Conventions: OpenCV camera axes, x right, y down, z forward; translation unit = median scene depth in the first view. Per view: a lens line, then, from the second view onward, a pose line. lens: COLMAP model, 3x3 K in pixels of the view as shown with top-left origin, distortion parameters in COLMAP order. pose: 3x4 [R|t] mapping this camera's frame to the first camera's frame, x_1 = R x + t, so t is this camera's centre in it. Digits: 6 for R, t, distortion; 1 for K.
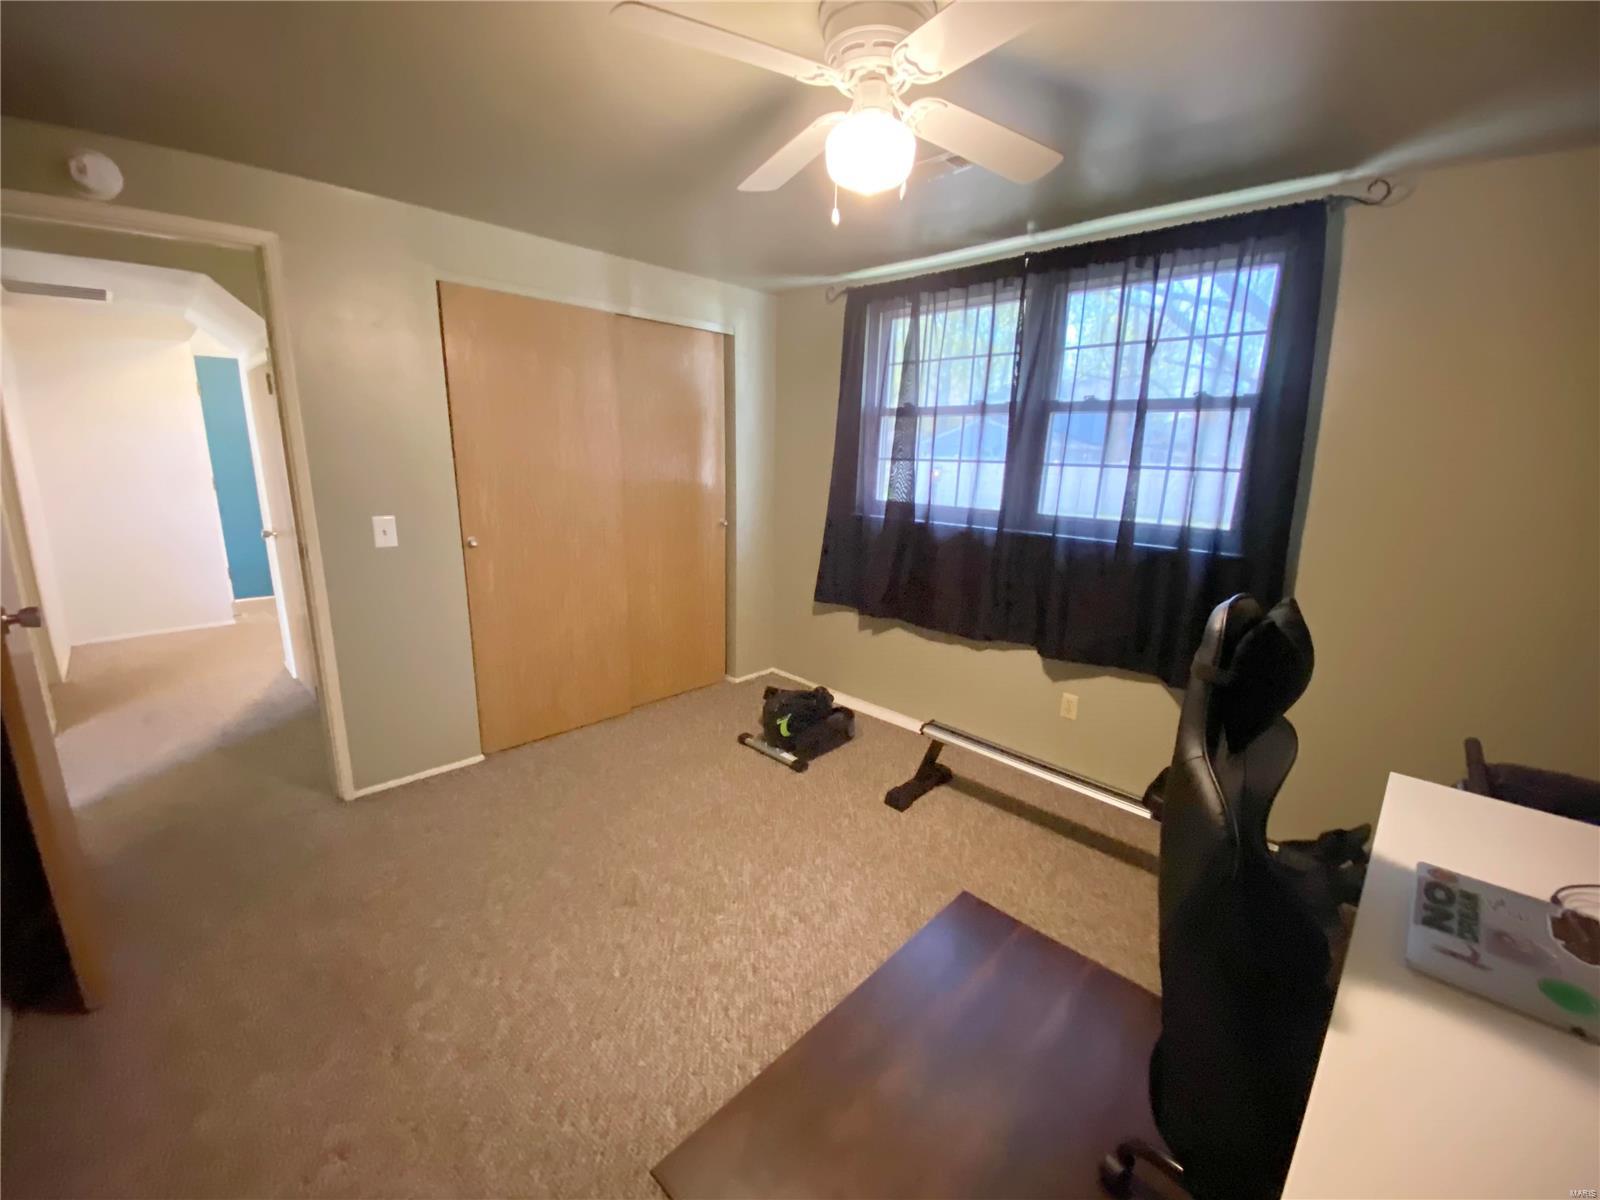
lens RADIAL K [[663.9, 0, 808.4], [0, 663.9, 605.6], [0, 0, 1]] dist [0.015283, -0.018703]
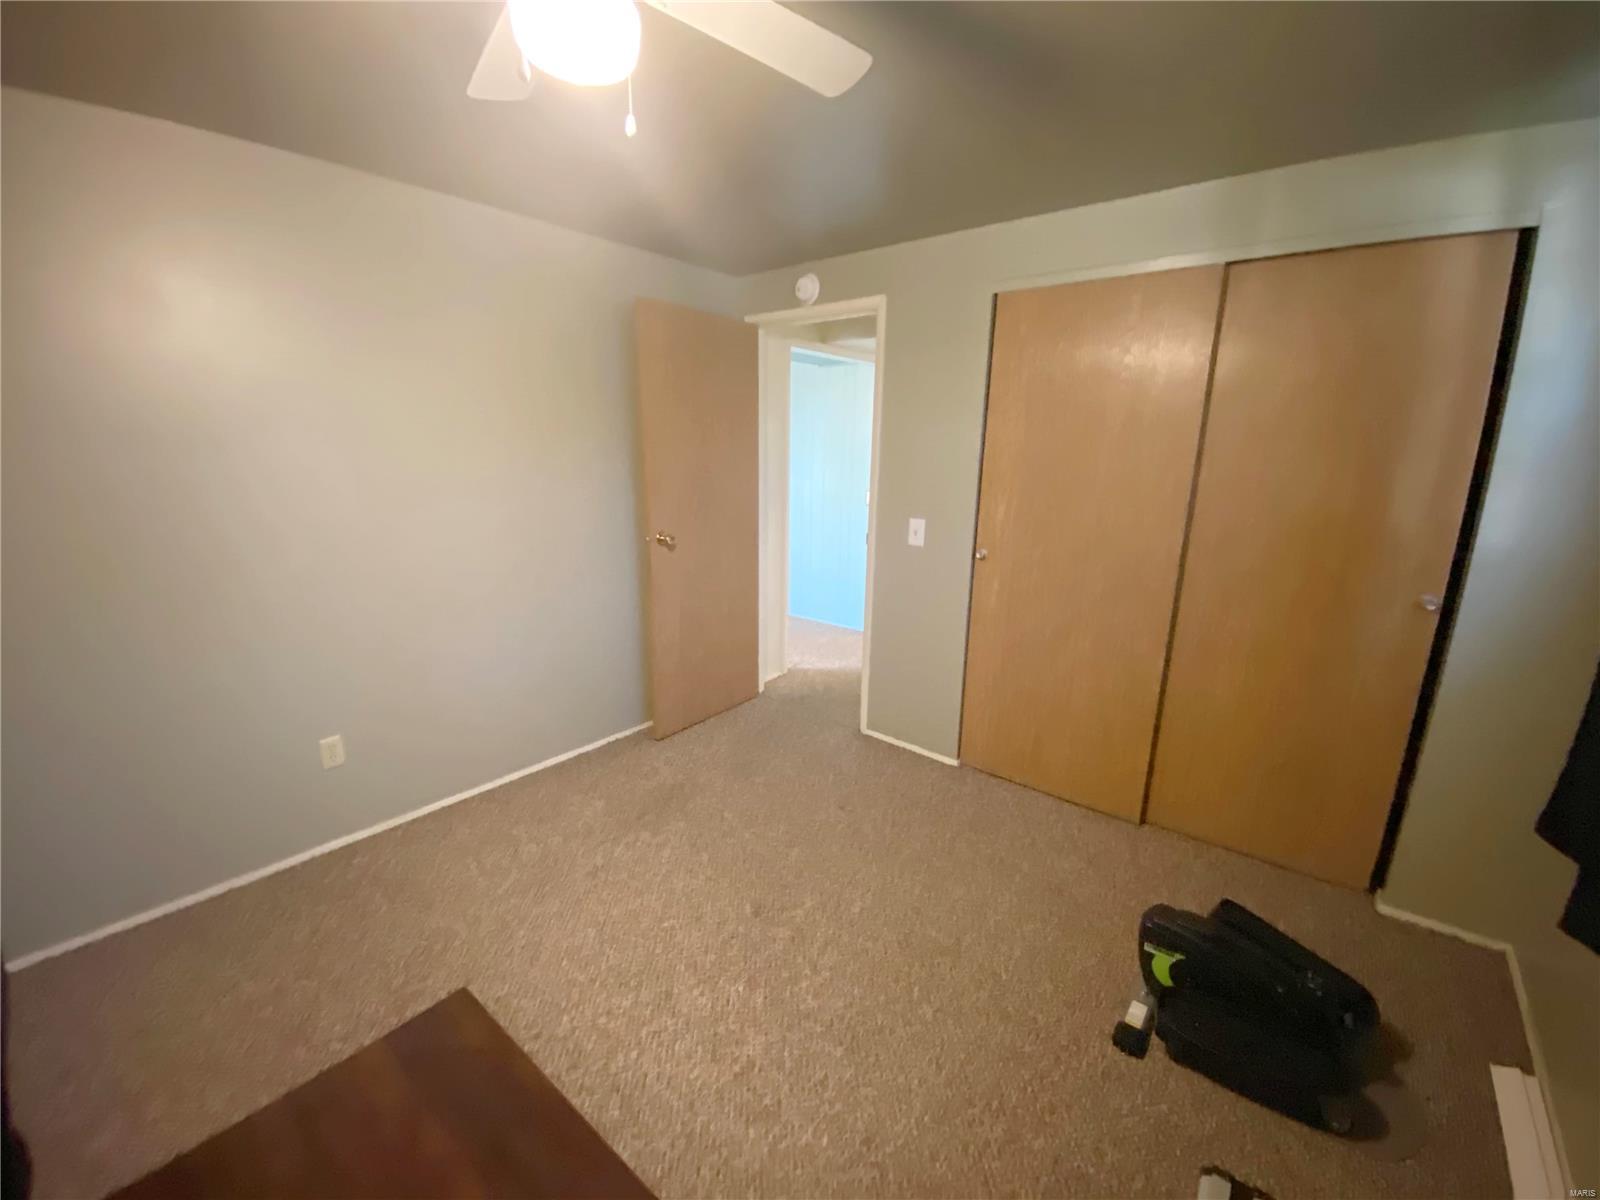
lens RADIAL K [[653.2, 0, 799.7], [0, 653.2, 610.4], [0, 0, 1]] dist [0.016904, -0.019052]
pose [[0.058918, 0.220515, -0.973602, 0.476757], [-0.237931, 0.950291, 0.200837, -0.157287], [0.969493, 0.219818, 0.108457, 0.686403]]
